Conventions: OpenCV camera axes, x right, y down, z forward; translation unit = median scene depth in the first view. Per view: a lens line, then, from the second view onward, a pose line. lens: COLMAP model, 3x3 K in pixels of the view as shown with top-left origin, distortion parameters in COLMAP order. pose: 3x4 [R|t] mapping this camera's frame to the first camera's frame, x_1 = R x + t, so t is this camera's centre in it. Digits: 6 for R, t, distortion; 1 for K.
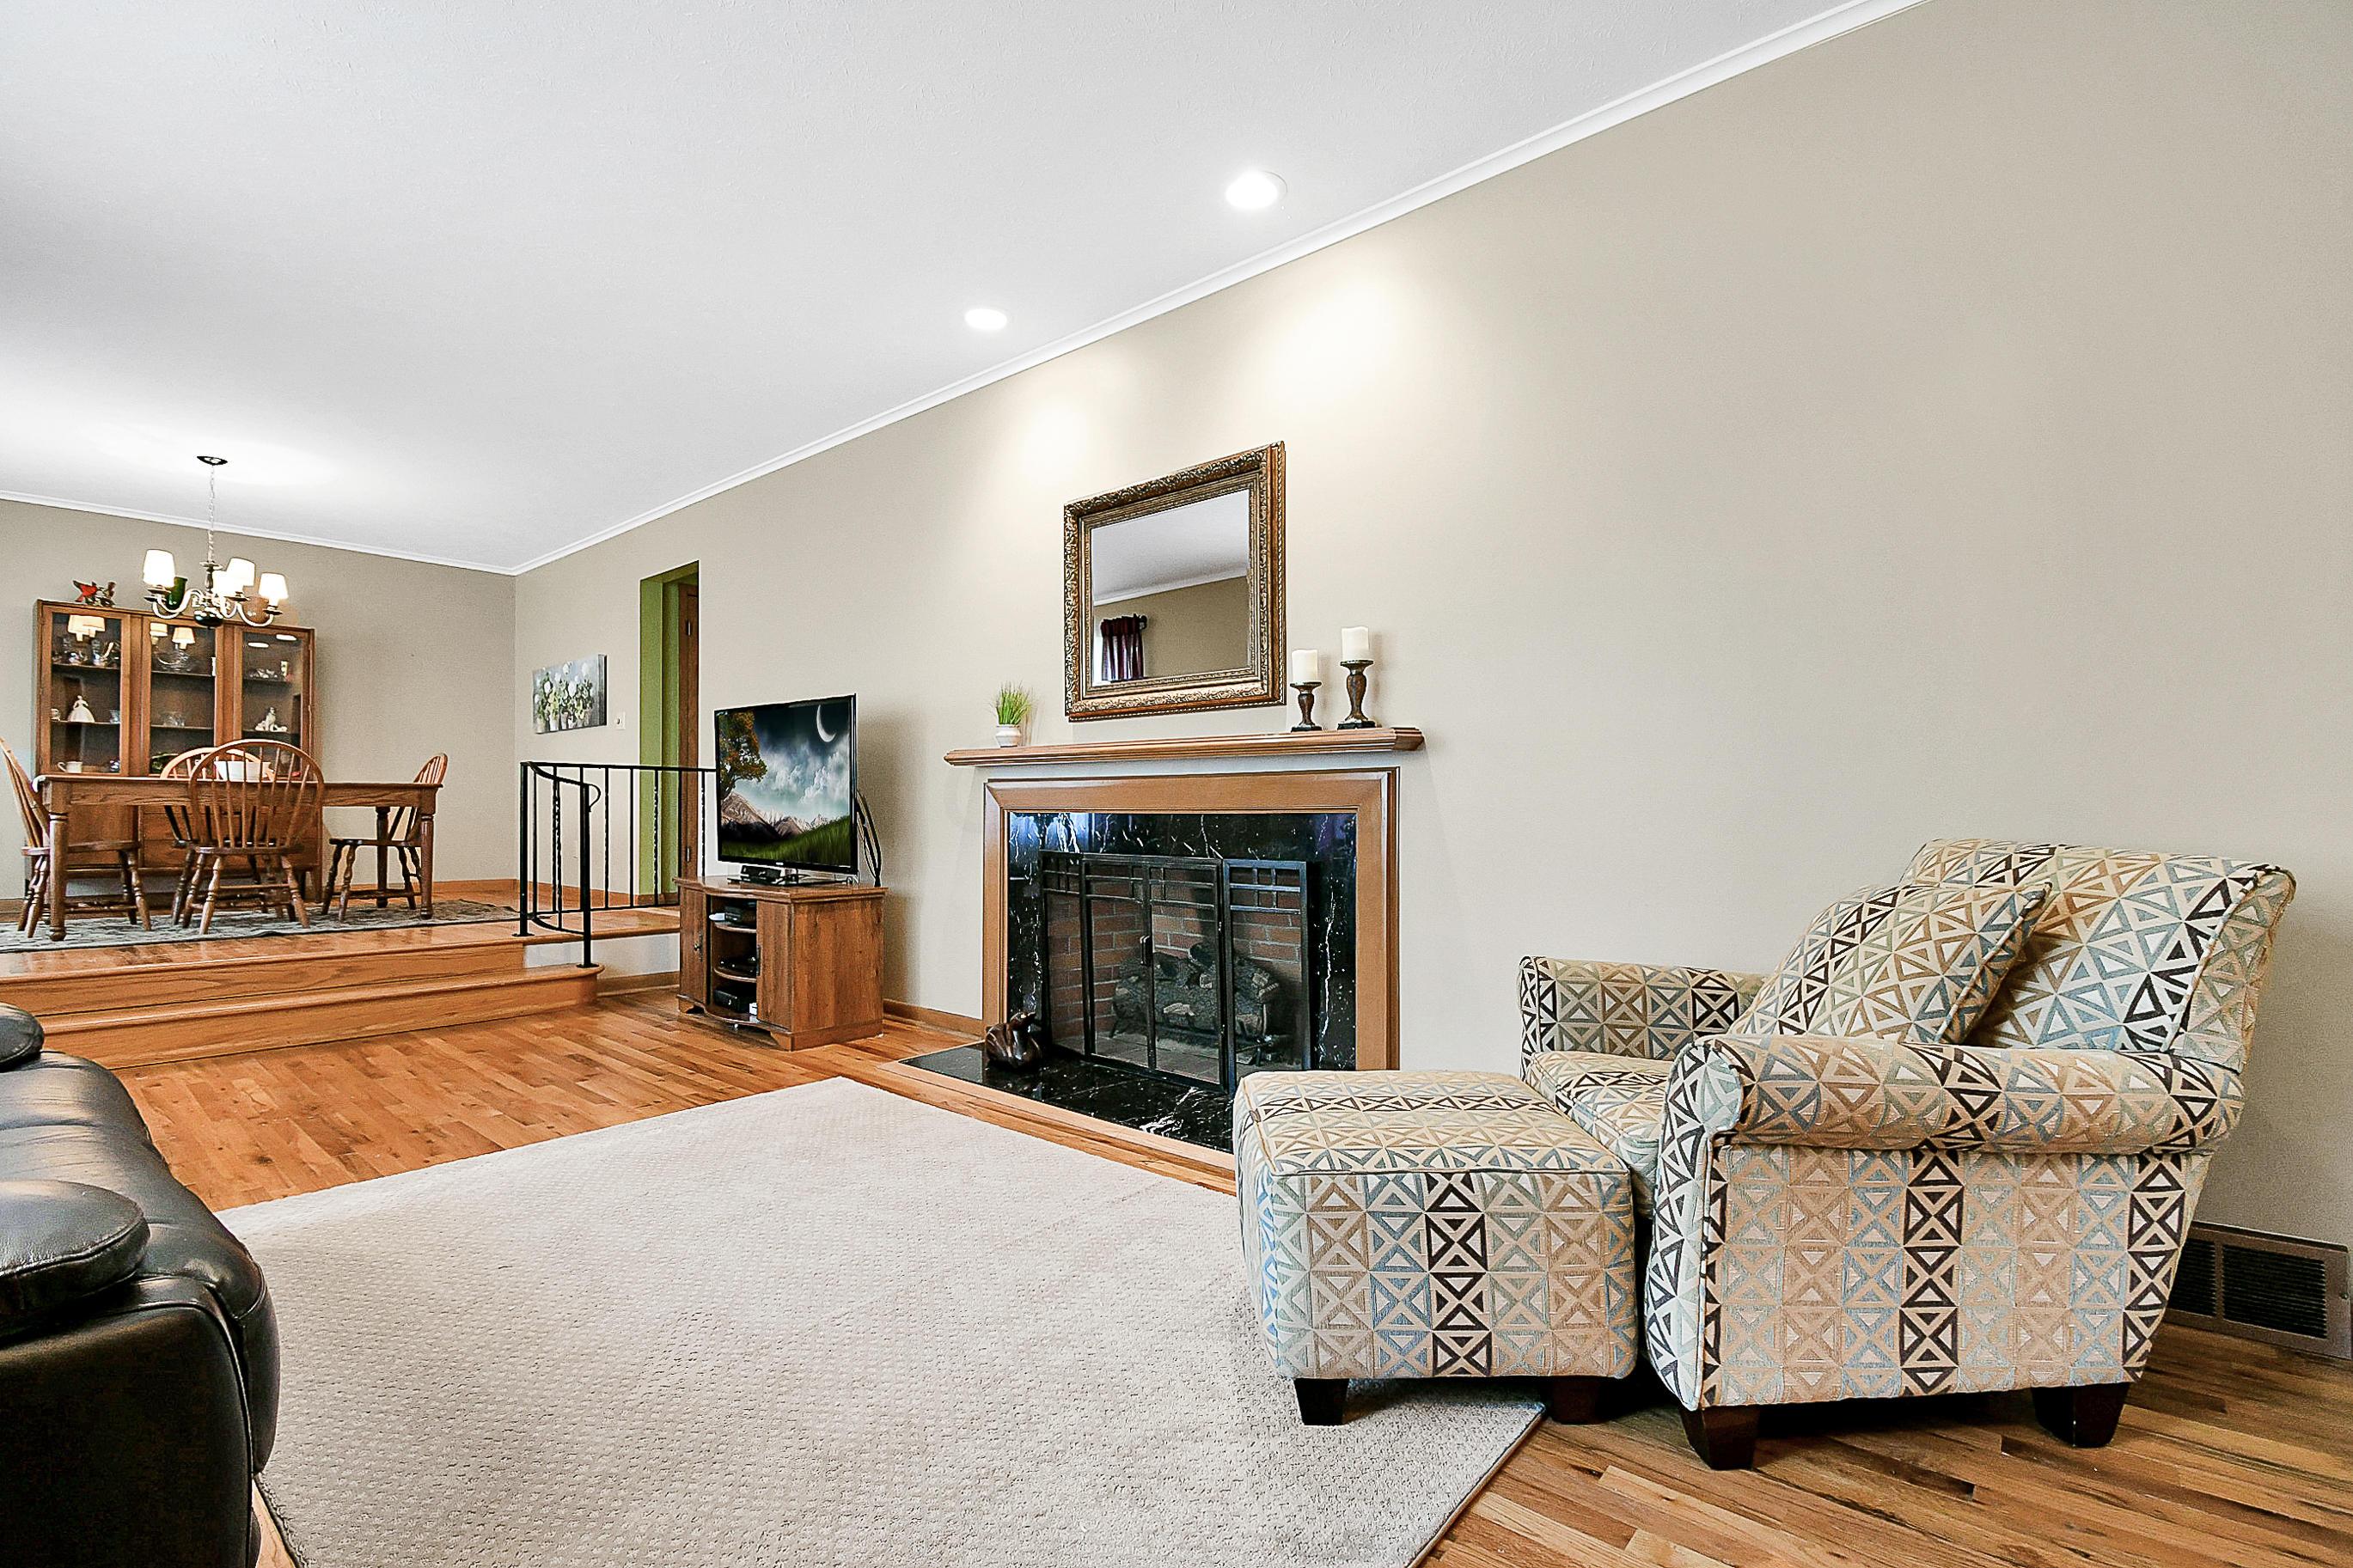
lens RADIAL K [[1043.4, 0, 1185.5], [0, 1043.4, 822.5], [0, 0, 1]] dist [-0.012094, -0.003426]
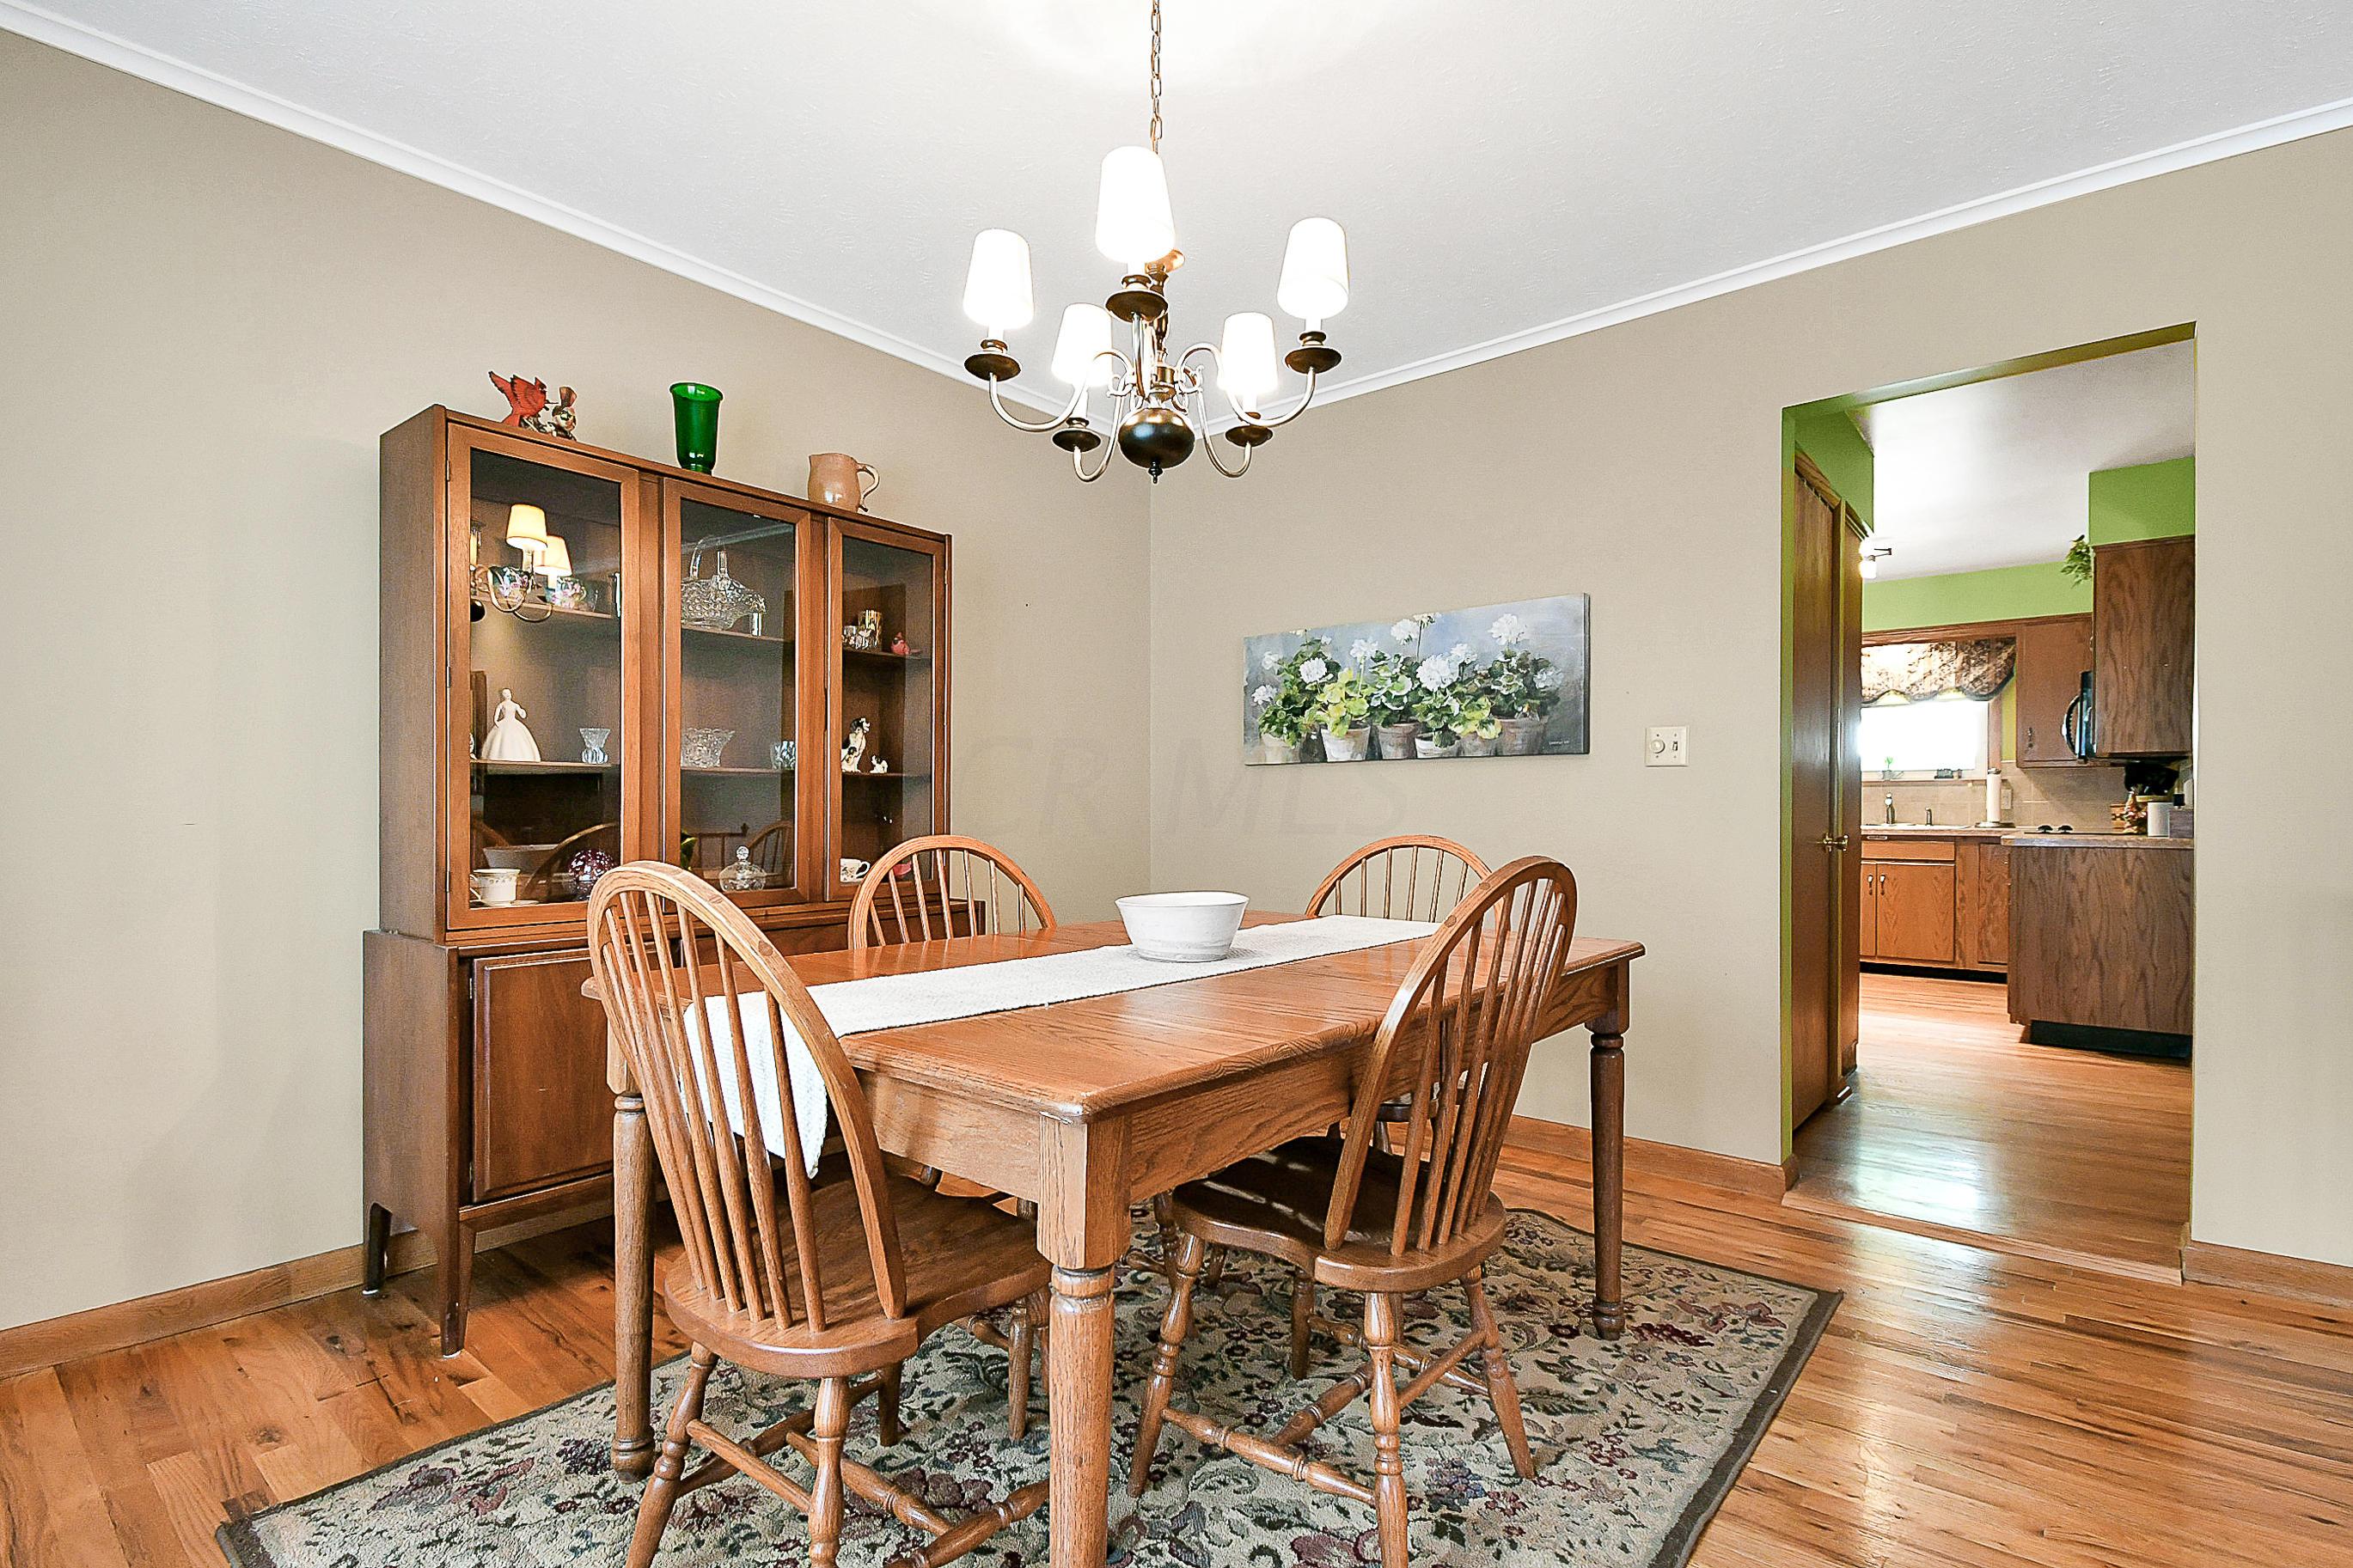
lens RADIAL K [[1105.7, 0, 1208.3], [0, 1105.7, 822.9], [0, 0, 1]] dist [0.004343, 0.000253]
pose [[0.999945, -0.001236, 0.010392, -0.827940], [0.001196, 0.999992, 0.003847, -0.076433], [-0.010397, -0.003834, 0.999939, 0.603853]]
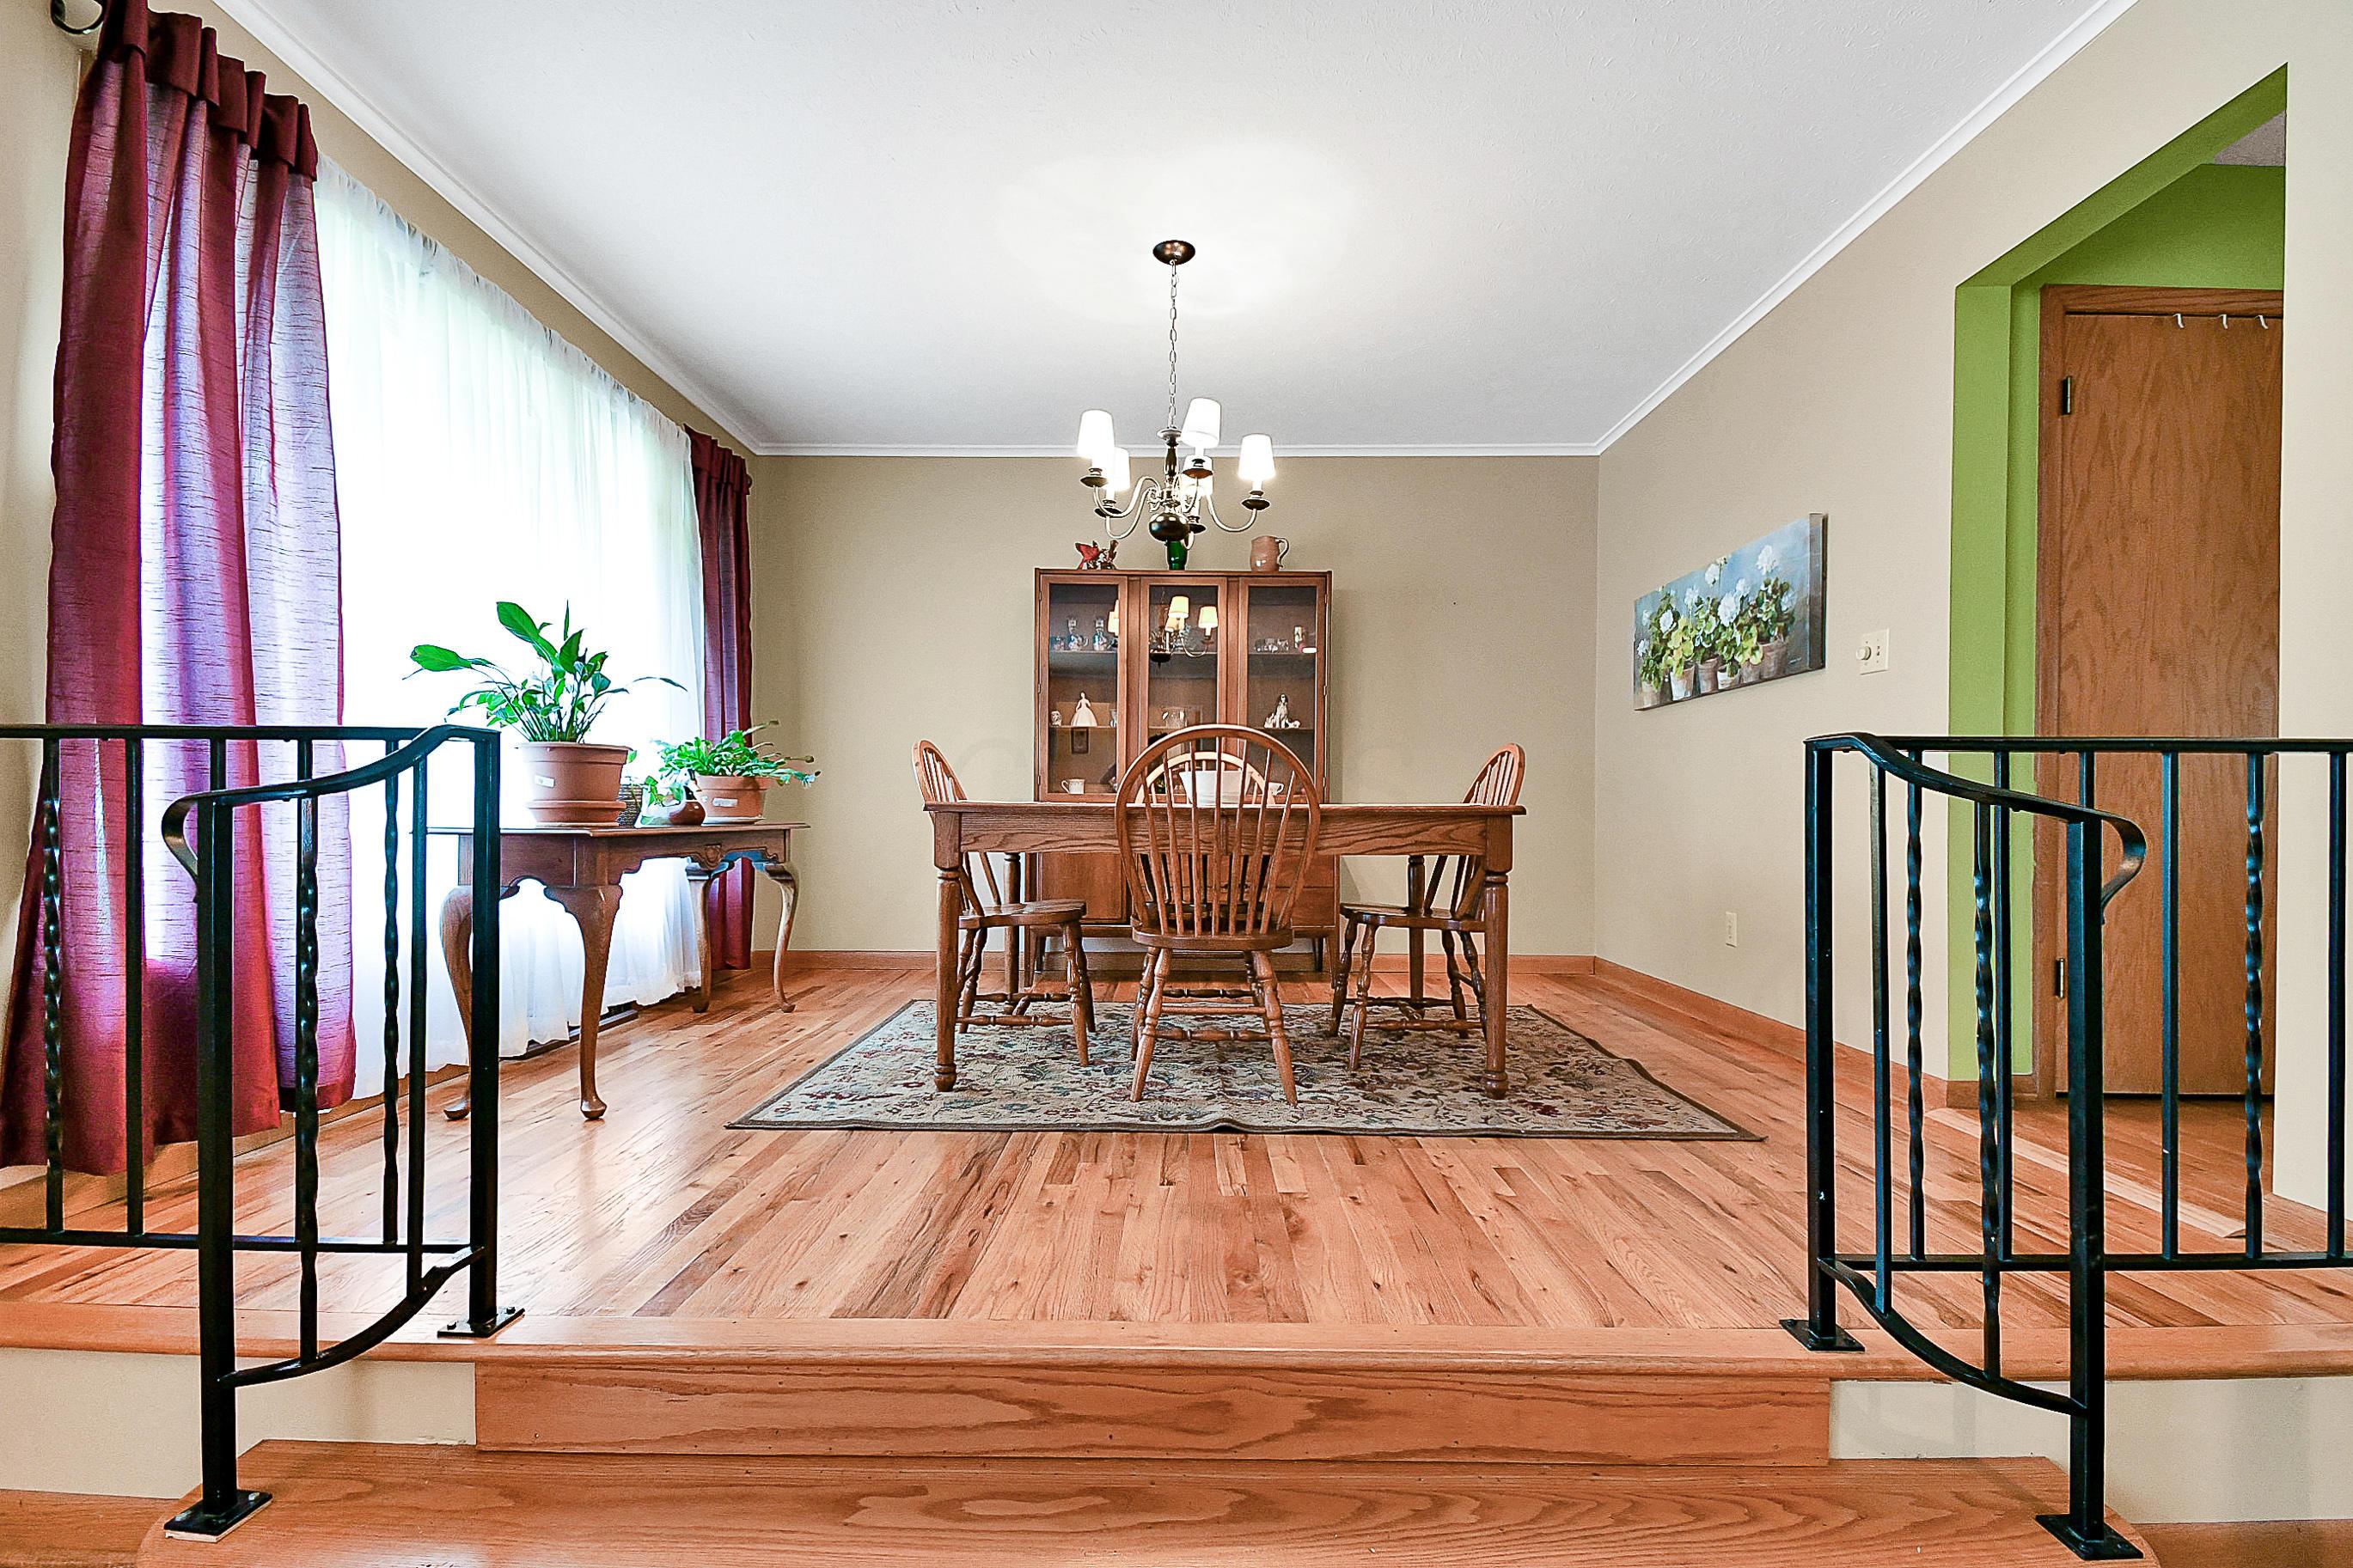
lens RADIAL K [[1043.4, 0, 1164.5], [0, 1043.4, 809.7], [0, 0, 1]] dist [-0.012094, -0.003426]
pose [[0.630106, -0.004553, -0.776496, -0.443176], [-0.007685, 0.999897, -0.012099, -0.028638], [0.776471, 0.013591, 0.630007, 0.562650]]
